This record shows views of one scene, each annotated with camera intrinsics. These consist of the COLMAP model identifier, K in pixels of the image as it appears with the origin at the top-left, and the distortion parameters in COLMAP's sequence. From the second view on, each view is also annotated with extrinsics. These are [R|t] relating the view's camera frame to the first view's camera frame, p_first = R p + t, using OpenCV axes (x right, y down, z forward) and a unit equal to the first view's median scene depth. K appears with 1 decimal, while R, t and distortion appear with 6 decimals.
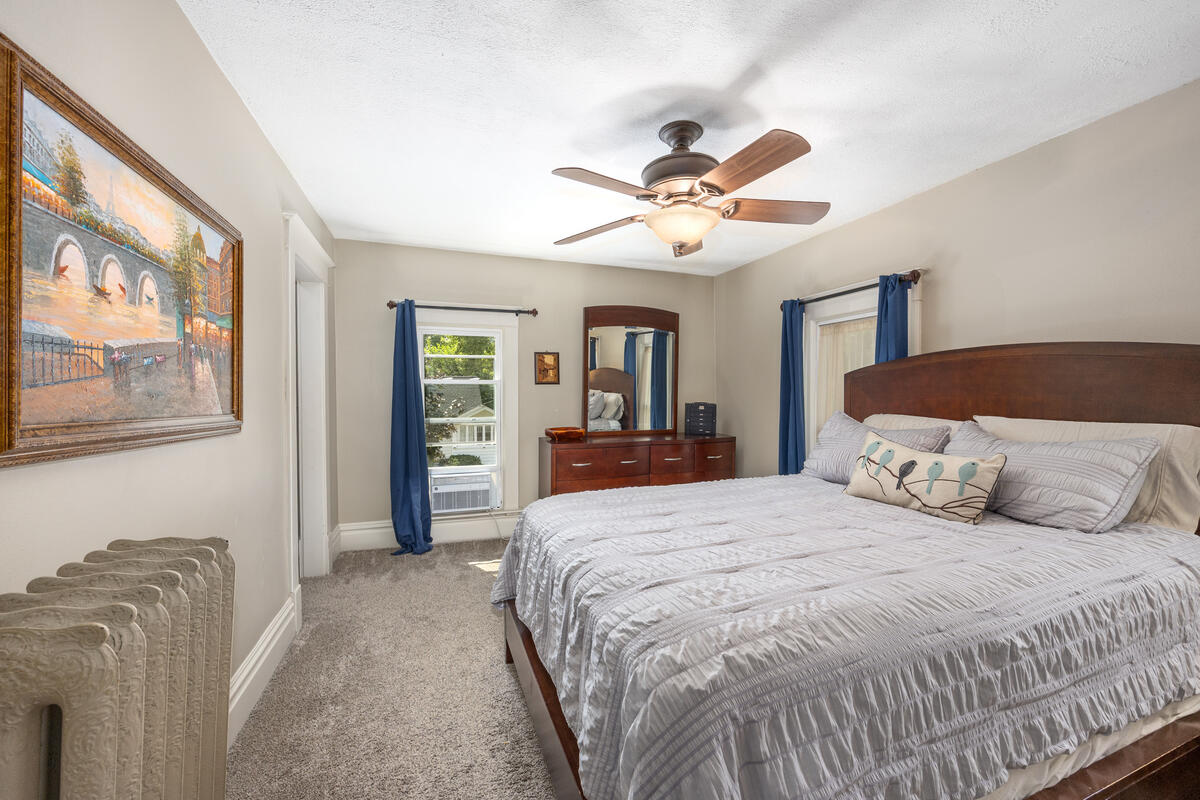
lens RADIAL K [[489.5, 0, 601.4], [0, 489.5, 393.8], [0, 0, 1]] dist [0.000854, -0.000136]
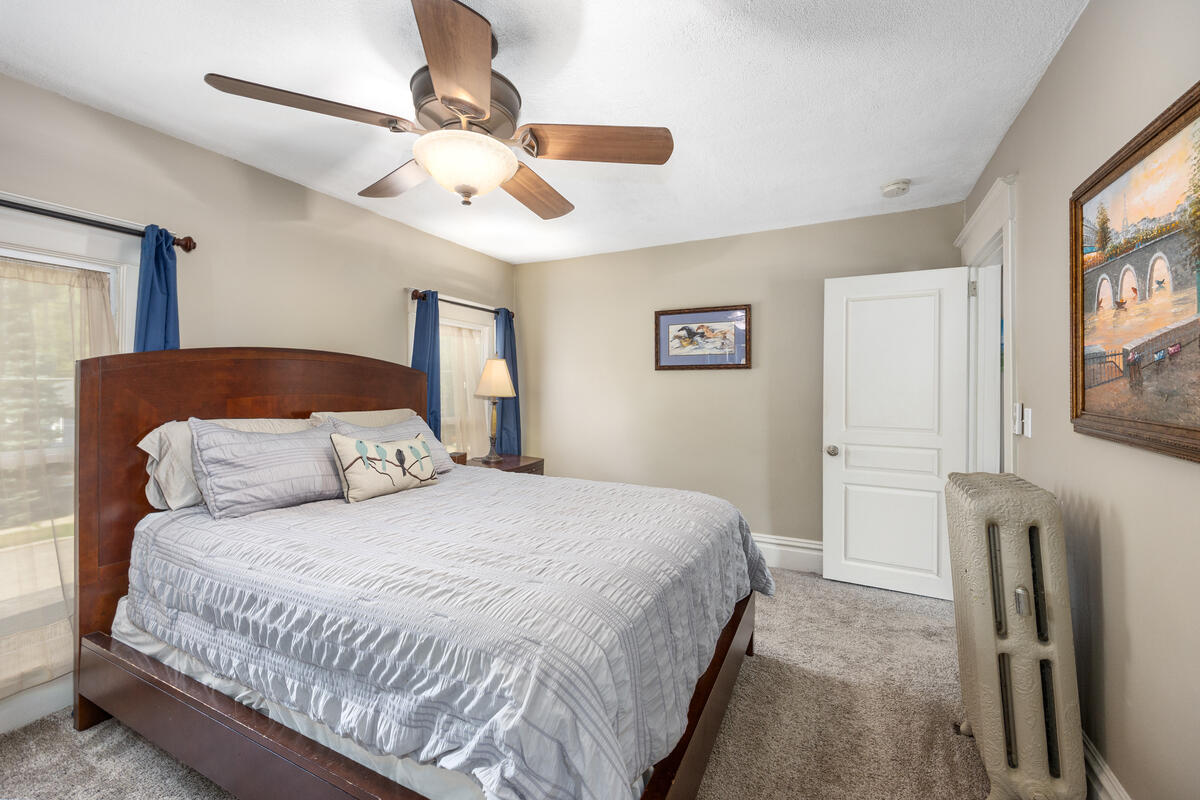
lens RADIAL K [[489.5, 0, 601.6], [0, 489.5, 392.1], [0, 0, 1]] dist [0.000854, -0.000136]
pose [[-0.707182, -0.001022, 0.707031, -0.844511], [0.004254, 0.999975, 0.005701, -0.011470], [-0.707018, 0.007039, -0.707160, 2.324546]]
